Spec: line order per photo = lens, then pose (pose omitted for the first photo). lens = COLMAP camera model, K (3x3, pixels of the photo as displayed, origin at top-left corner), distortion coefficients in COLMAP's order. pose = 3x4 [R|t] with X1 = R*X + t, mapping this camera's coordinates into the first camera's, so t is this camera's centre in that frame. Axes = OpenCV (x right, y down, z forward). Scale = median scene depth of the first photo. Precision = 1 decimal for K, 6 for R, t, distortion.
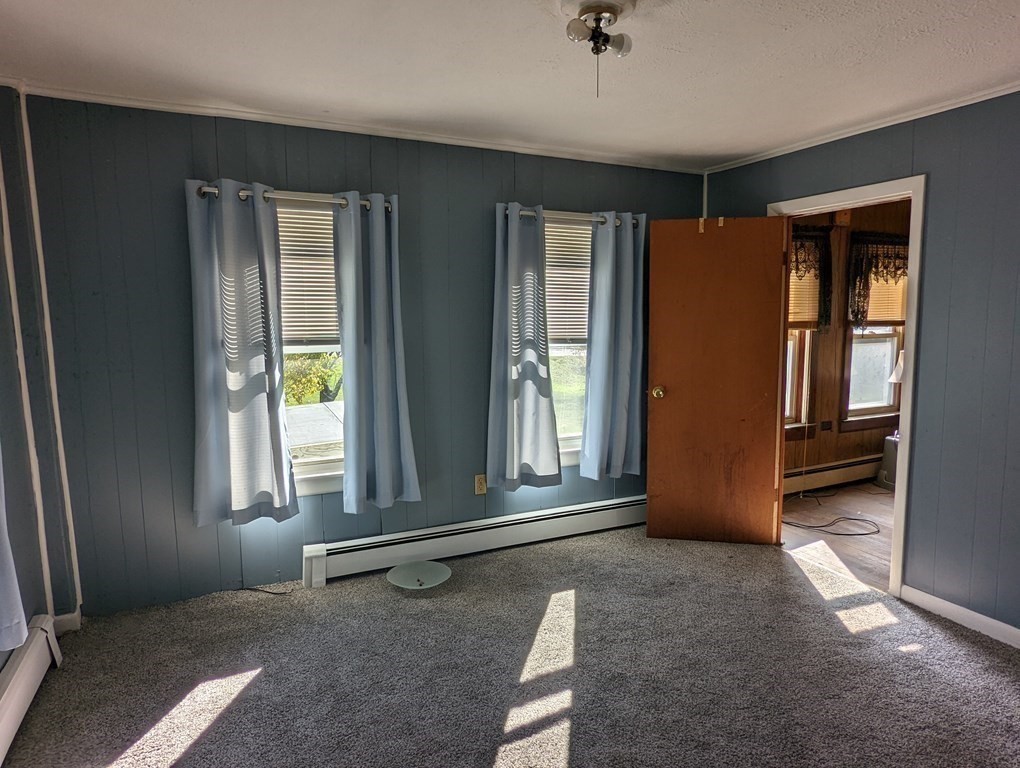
lens RADIAL K [[641.4, 0, 510.6], [0, 641.4, 389.0], [0, 0, 1]] dist [0.008355, 0.005110]
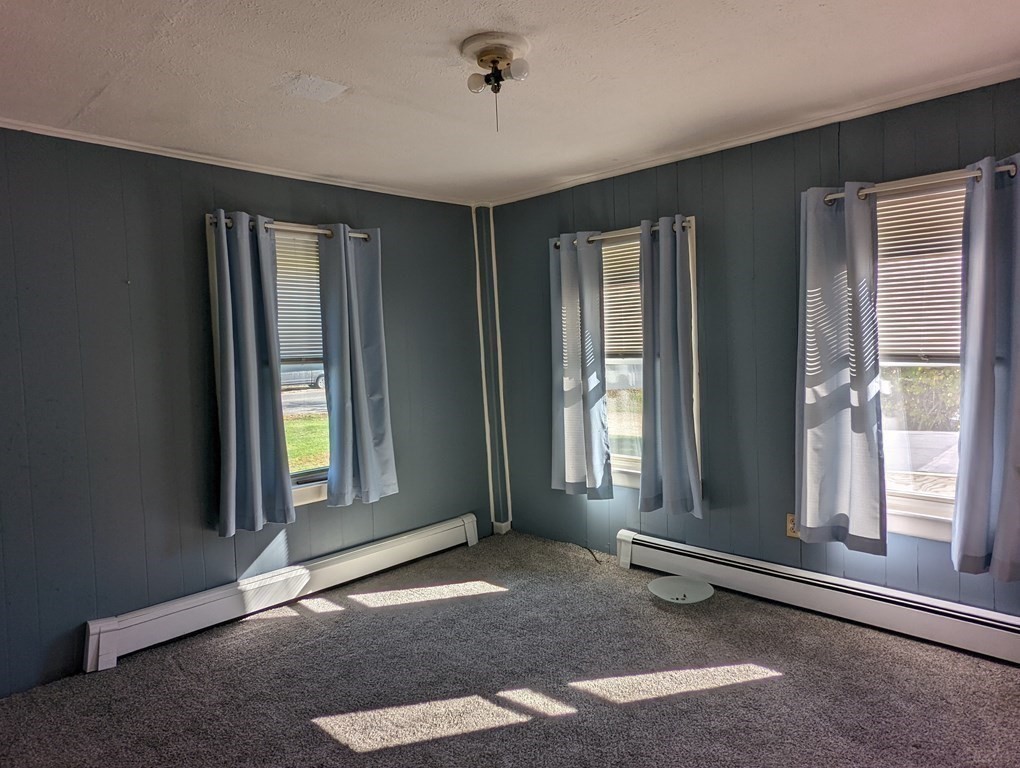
lens RADIAL K [[641.4, 0, 510.8], [0, 641.4, 387.0], [0, 0, 1]] dist [0.008355, 0.005110]
pose [[0.342534, 0.056570, -0.937801, 0.685946], [-0.083453, 0.996072, 0.029603, -0.030883], [0.935792, 0.068122, 0.345910, 0.387555]]
